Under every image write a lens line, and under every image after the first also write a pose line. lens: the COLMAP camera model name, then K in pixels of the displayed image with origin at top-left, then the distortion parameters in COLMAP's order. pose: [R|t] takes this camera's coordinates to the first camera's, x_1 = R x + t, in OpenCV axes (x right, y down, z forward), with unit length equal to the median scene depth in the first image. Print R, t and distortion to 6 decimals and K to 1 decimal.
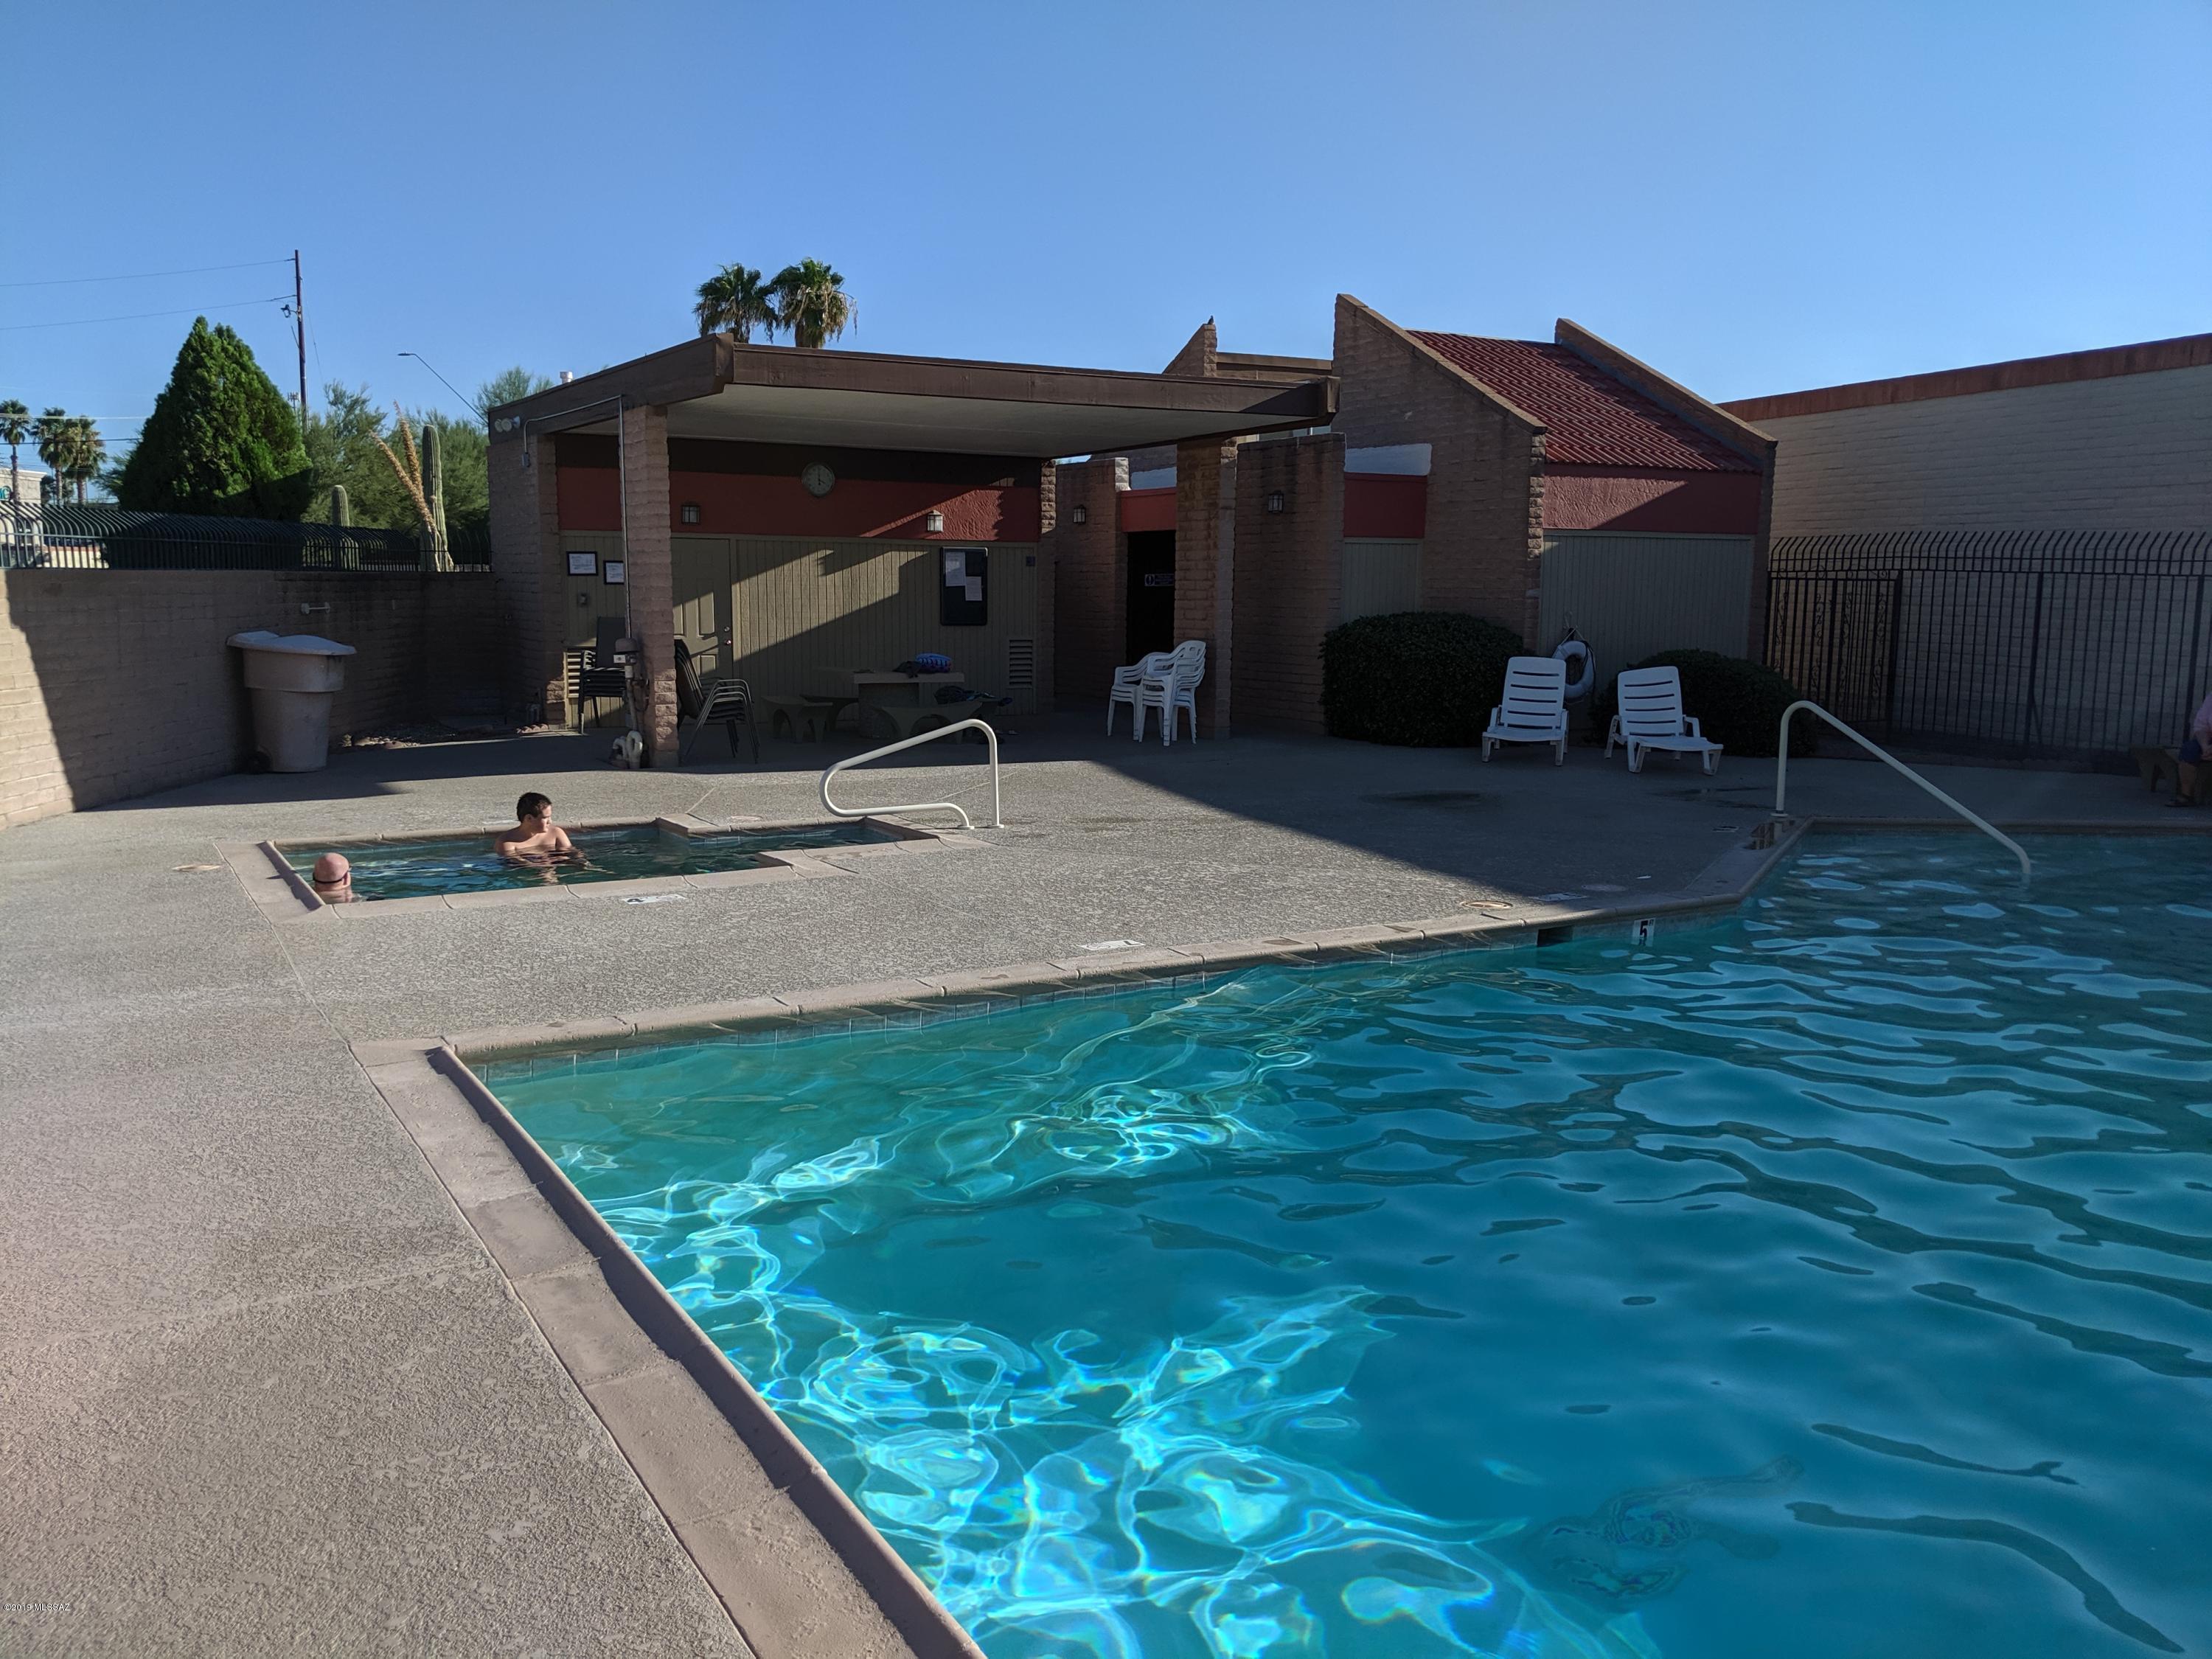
lens RADIAL K [[1772.8, 0, 1050.9], [0, 1772.8, 834.9], [0, 0, 1]] dist [0.085433, -0.169958]
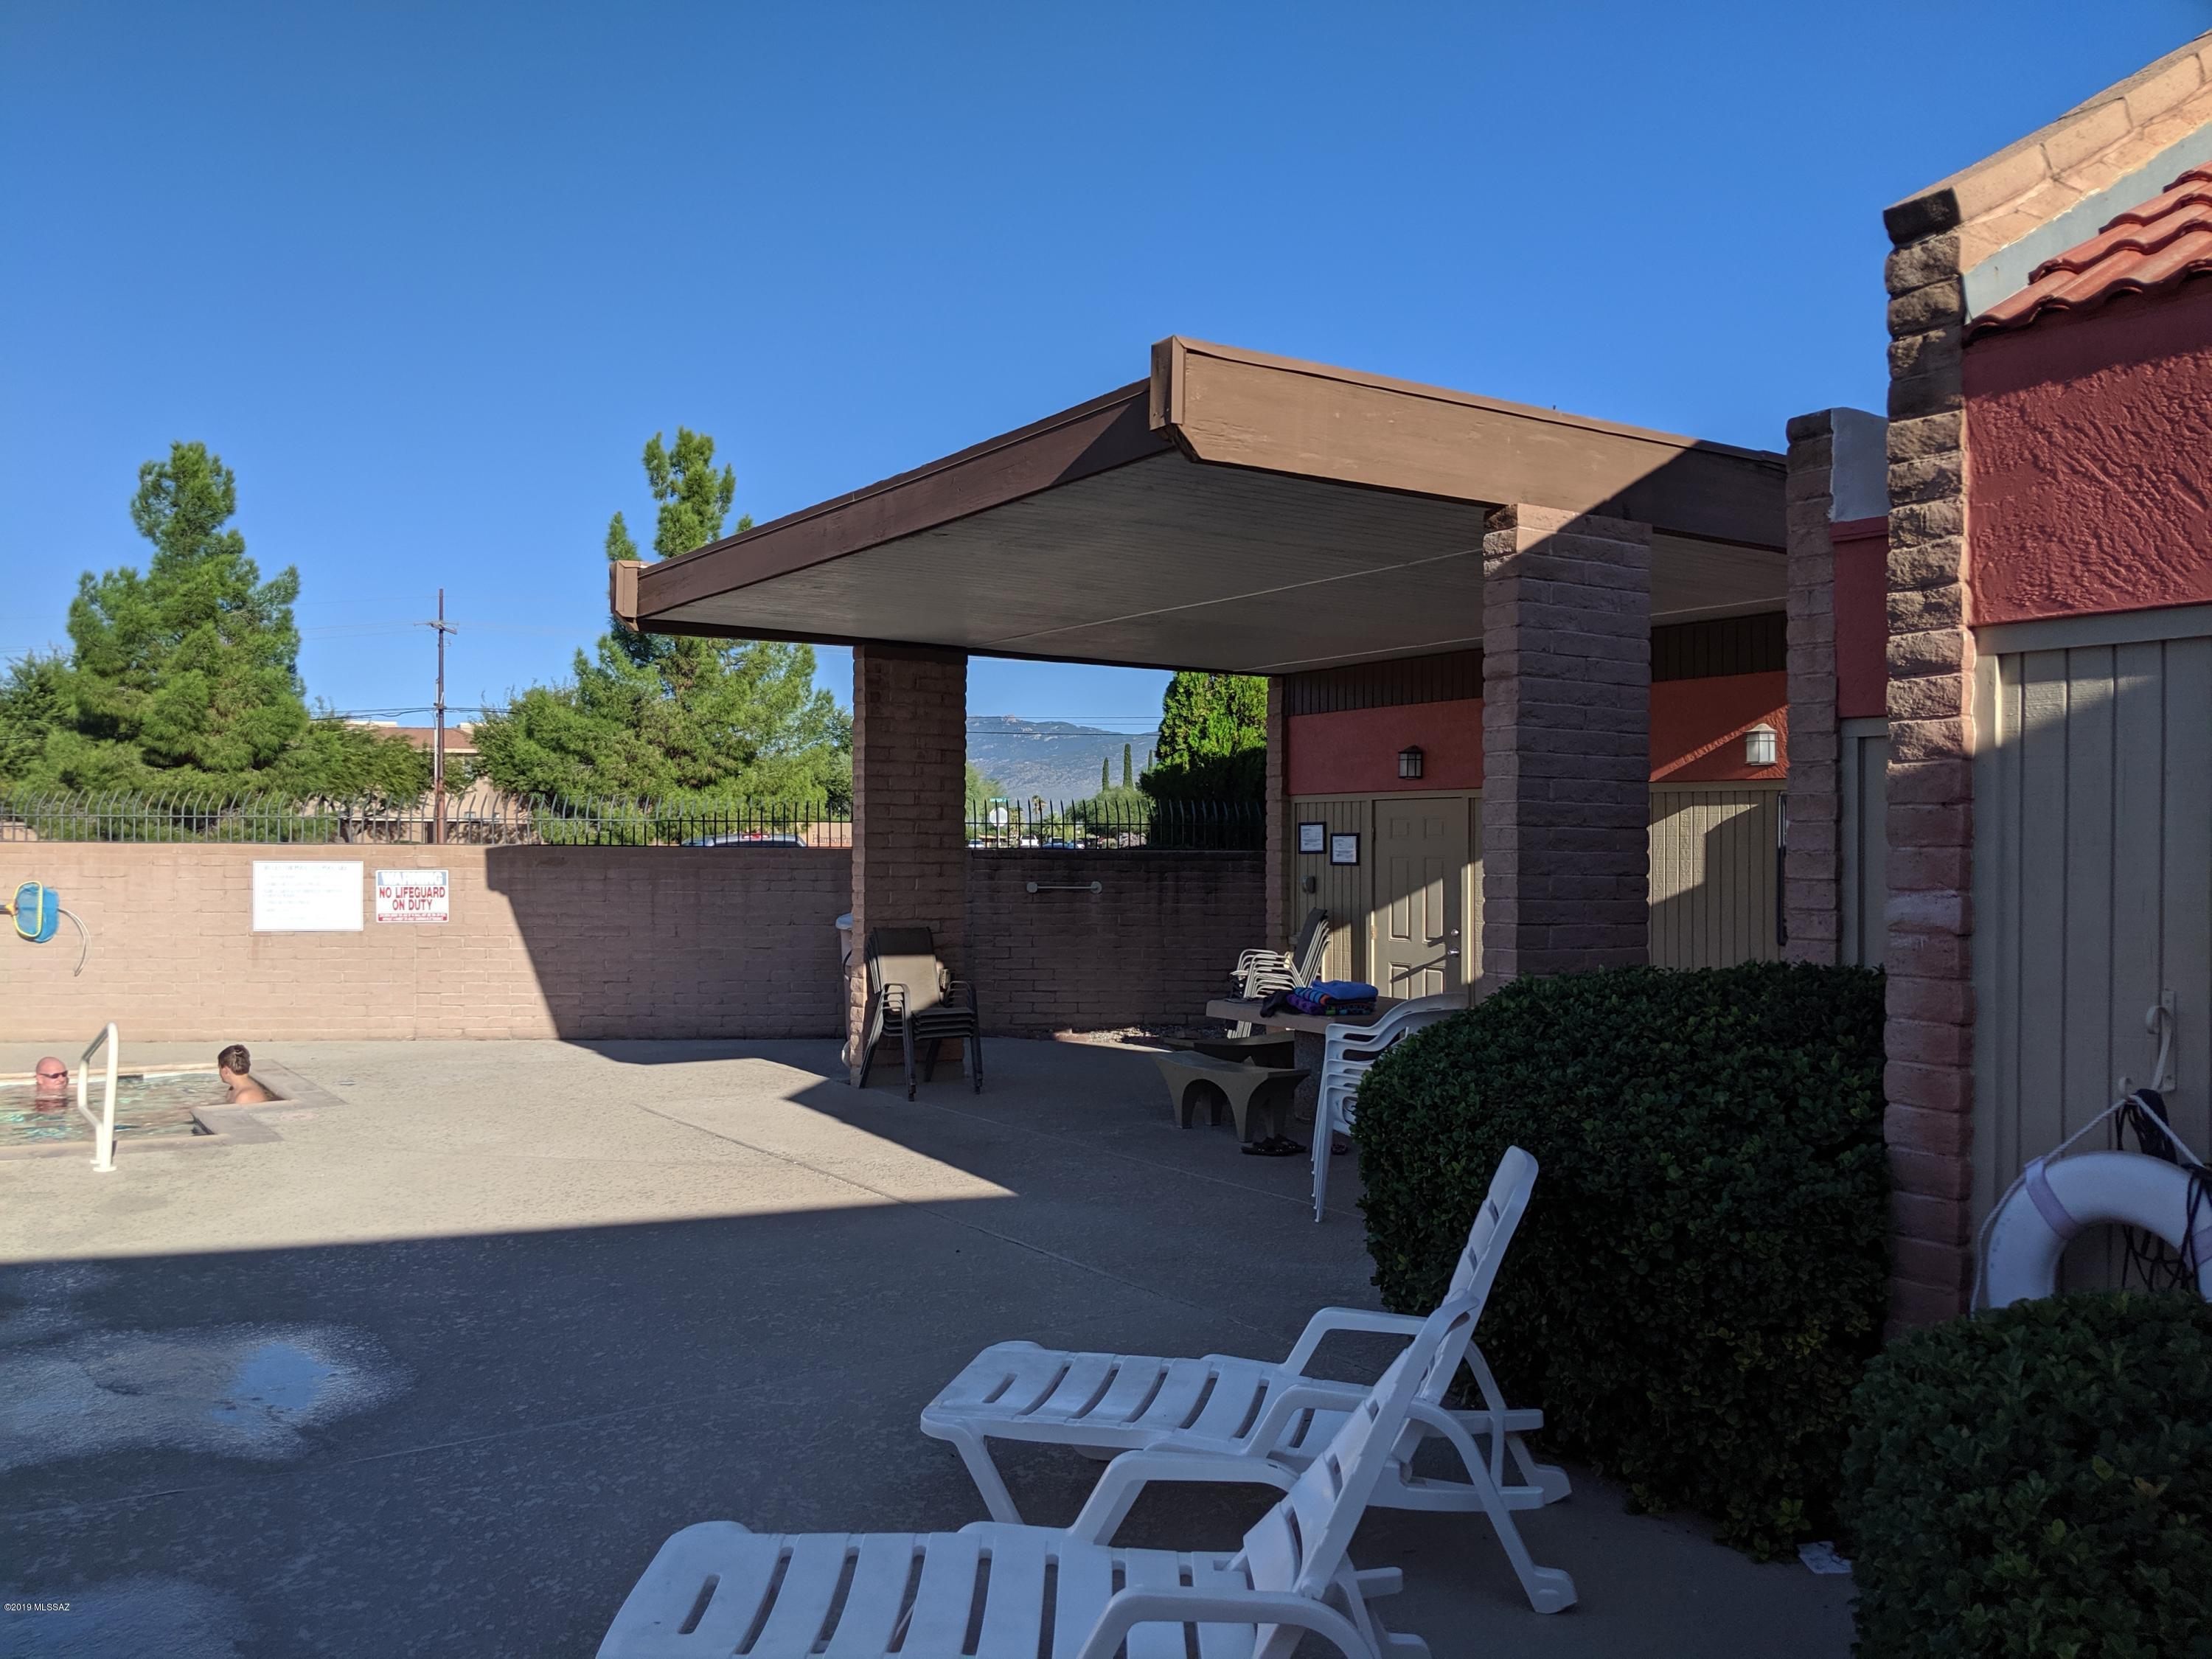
lens RADIAL K [[1772.8, 0, 1050.9], [0, 1772.8, 834.9], [0, 0, 1]] dist [0.085433, -0.169958]
pose [[0.028235, -0.015522, -0.999481, 0.501073], [-0.146115, 0.989076, -0.019488, -0.124581], [0.988865, 0.146589, 0.025659, 0.887162]]
